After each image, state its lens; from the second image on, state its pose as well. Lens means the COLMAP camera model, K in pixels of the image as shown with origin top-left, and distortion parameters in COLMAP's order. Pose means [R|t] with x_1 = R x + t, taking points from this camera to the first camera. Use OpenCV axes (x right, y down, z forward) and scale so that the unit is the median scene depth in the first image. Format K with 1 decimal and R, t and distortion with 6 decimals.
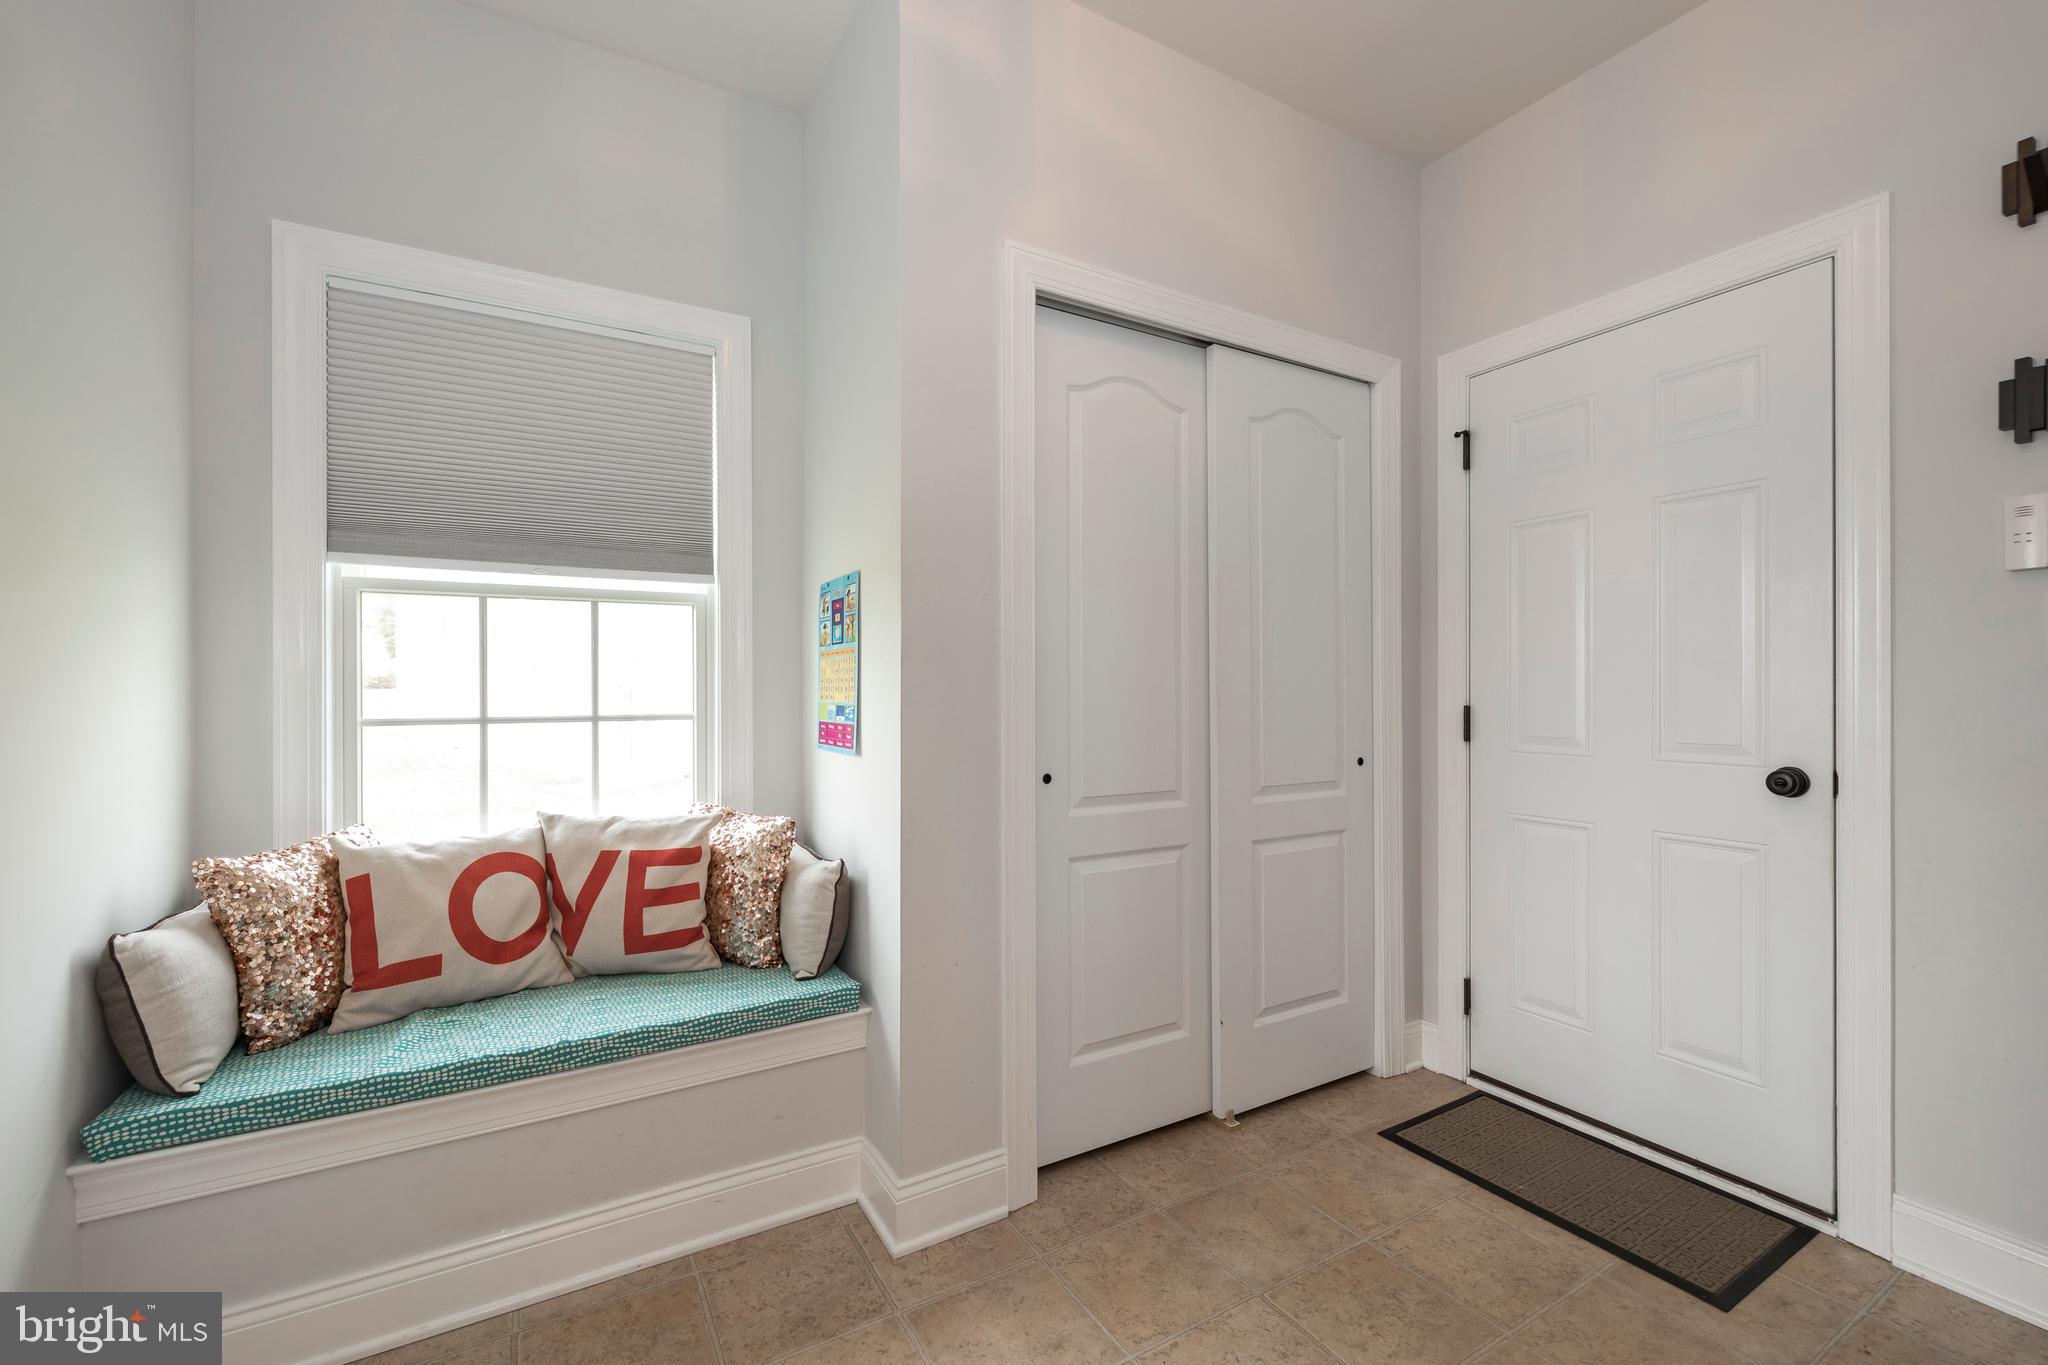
lens RADIAL K [[857.5, 0, 1032.8], [0, 857.5, 690.9], [0, 0, 1]] dist [0.005130, -0.000576]
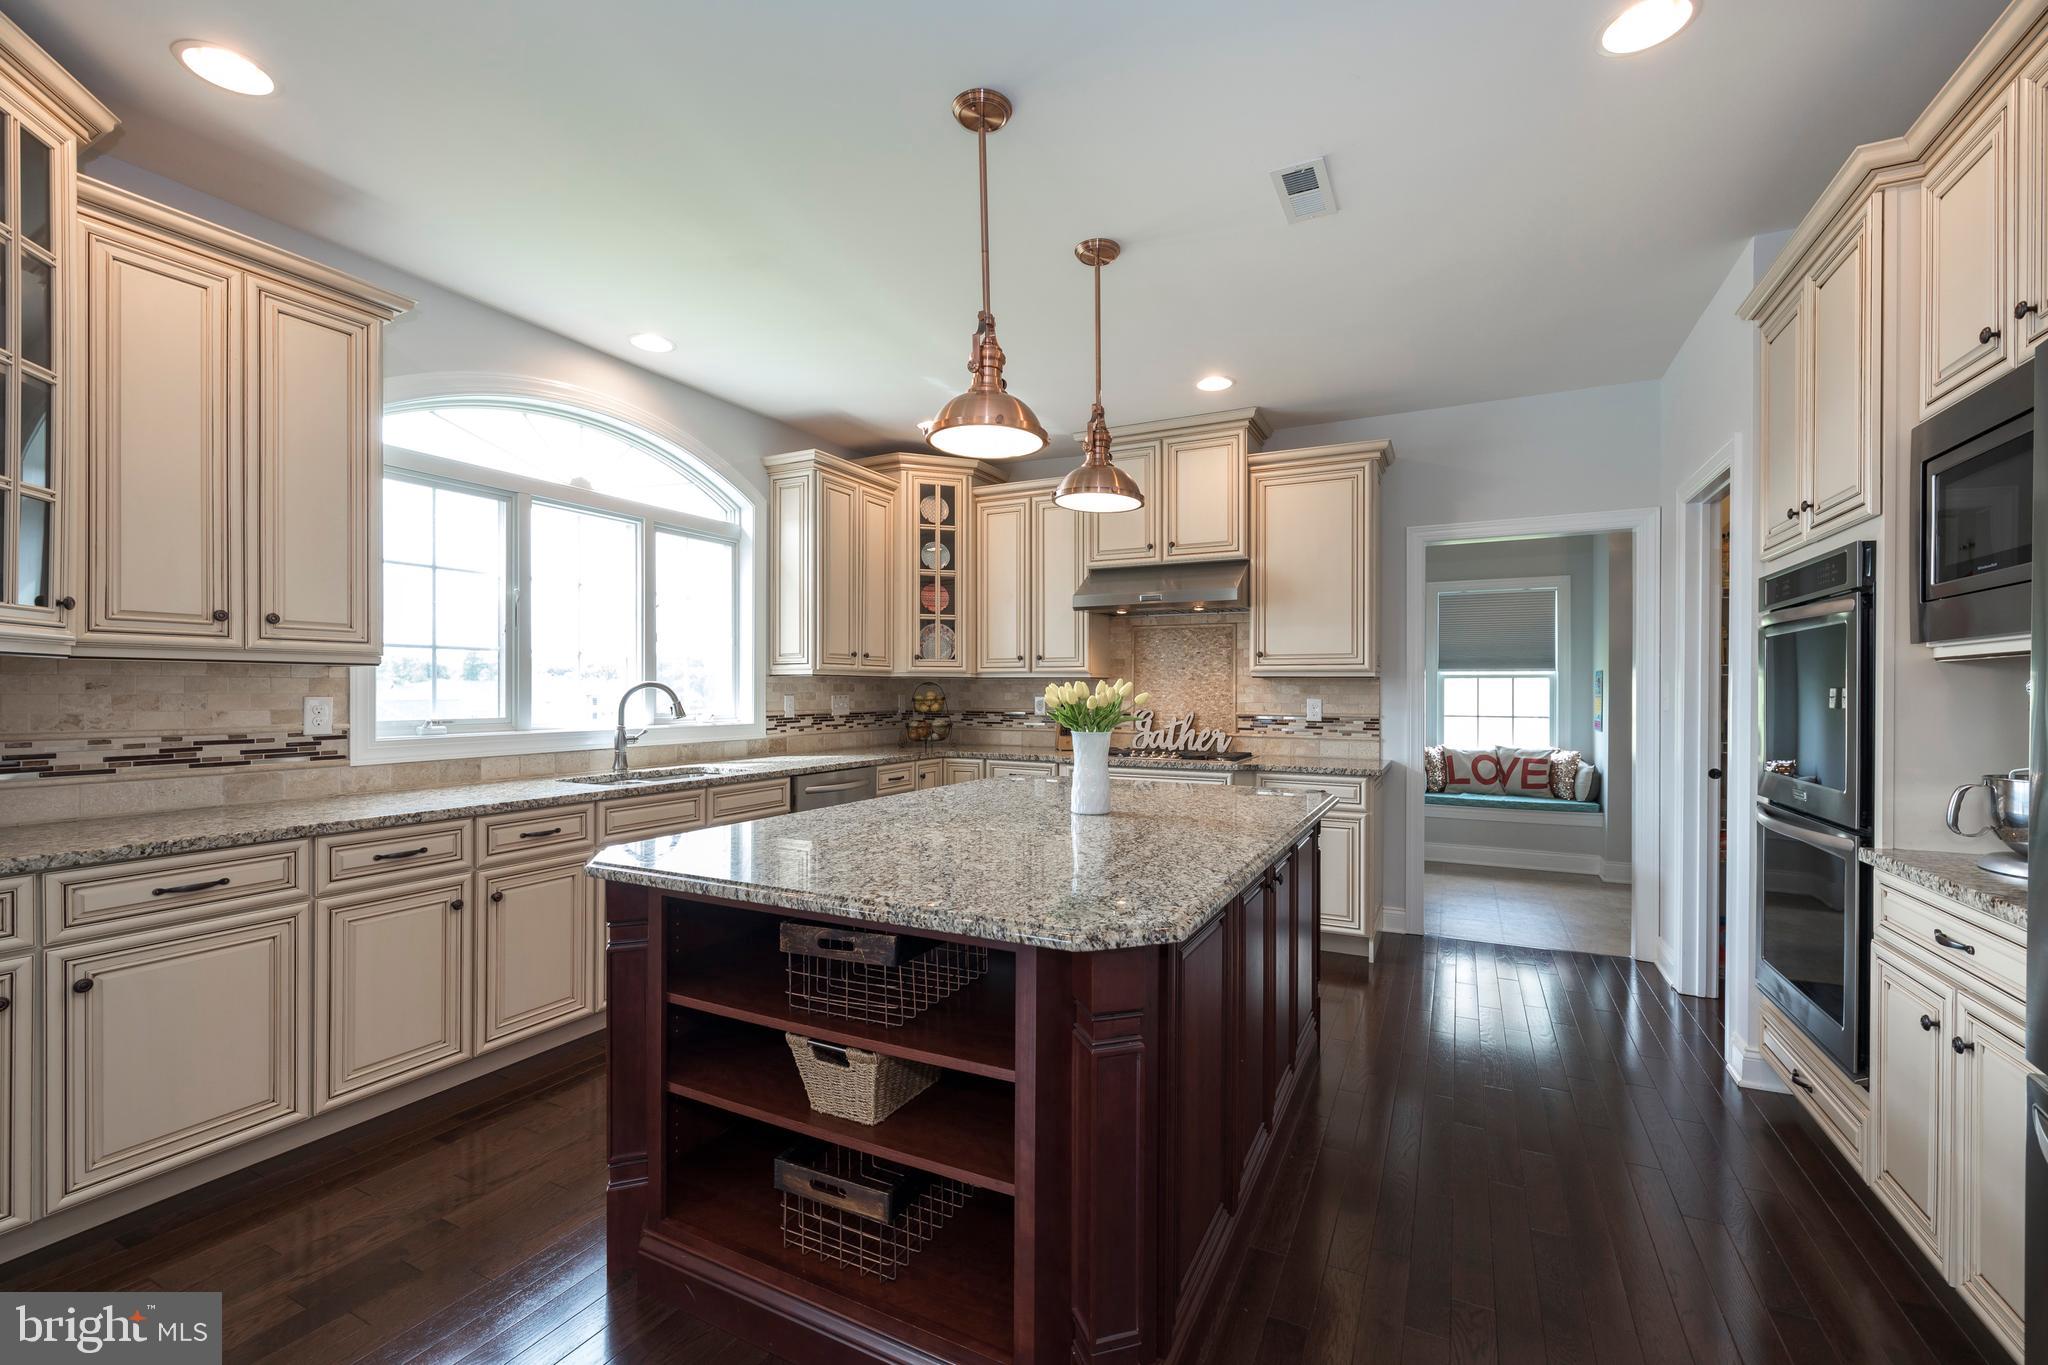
lens RADIAL K [[857.5, 0, 1032.8], [0, 857.5, 690.9], [0, 0, 1]] dist [0.005130, -0.000576]
pose [[0.547065, 0.004135, -0.837080, 1.219507], [-0.006487, 0.999979, 0.000700, -0.055471], [0.837065, 0.005047, 0.547080, -2.304100]]
